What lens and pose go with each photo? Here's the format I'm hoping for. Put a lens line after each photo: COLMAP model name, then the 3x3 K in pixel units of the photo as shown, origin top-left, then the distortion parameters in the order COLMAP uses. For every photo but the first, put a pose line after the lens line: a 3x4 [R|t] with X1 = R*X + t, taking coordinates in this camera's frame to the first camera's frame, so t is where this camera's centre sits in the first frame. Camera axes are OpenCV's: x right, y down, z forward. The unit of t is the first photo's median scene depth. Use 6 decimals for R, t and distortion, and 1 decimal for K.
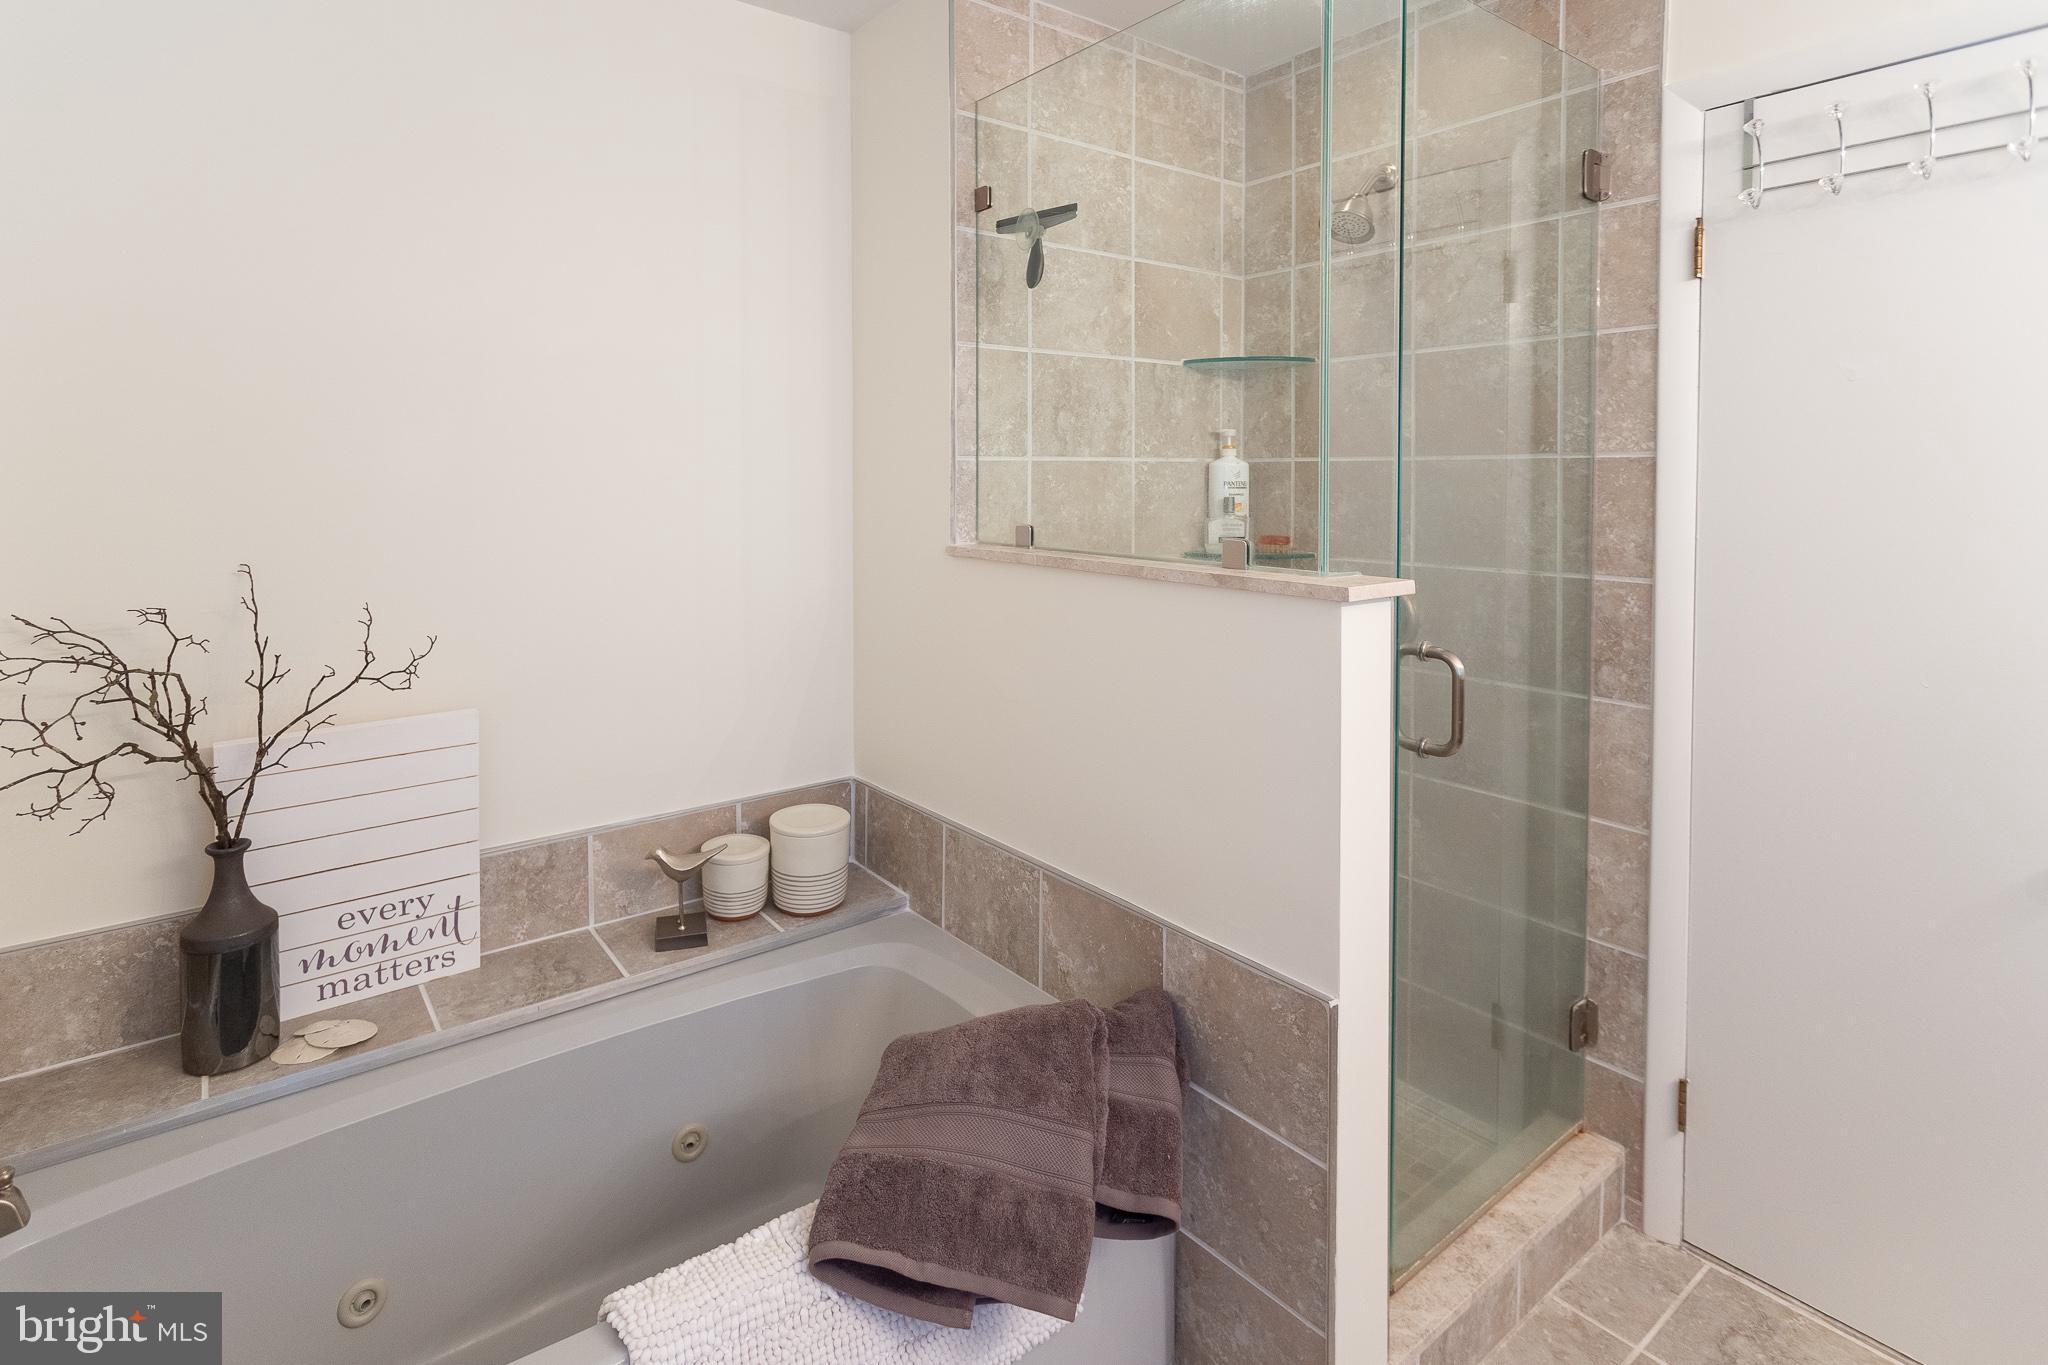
lens RADIAL K [[978.7, 0, 1024.0], [0, 978.7, 682.5], [0, 0, 1]] dist [-0.001352, -0.000150]
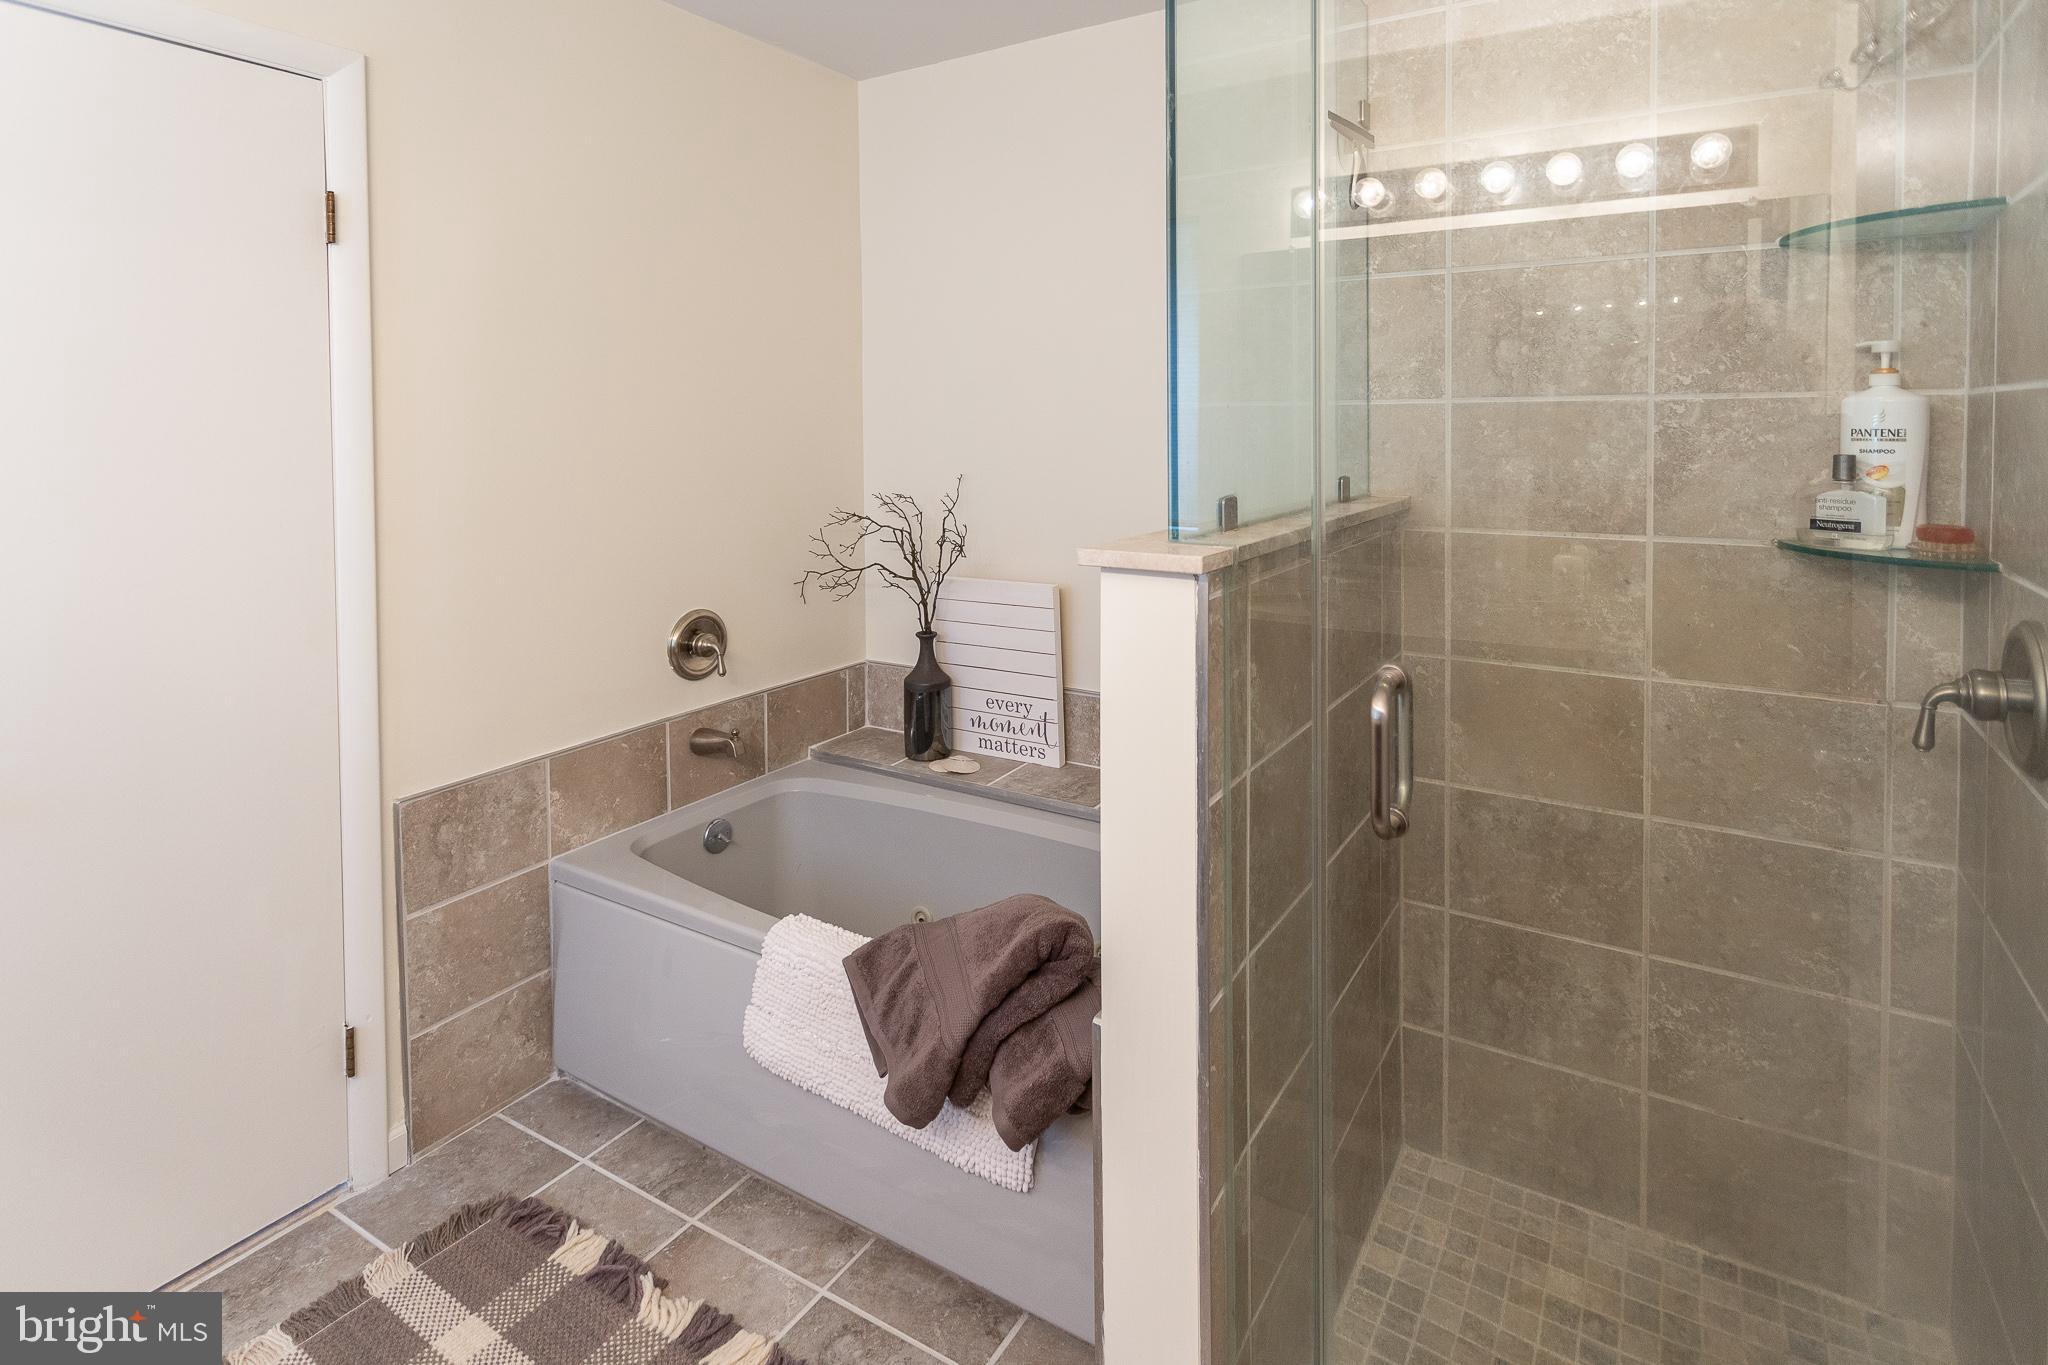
lens RADIAL K [[1043.7, 0, 1075.5], [0, 1043.7, 679.8], [0, 0, 1]] dist [0.002103, 0.000528]
pose [[0.376813, 0.222283, -0.899223, 0.819298], [-0.187687, 0.968965, 0.160873, -0.086436], [0.907075, 0.108153, 0.406838, 0.398335]]
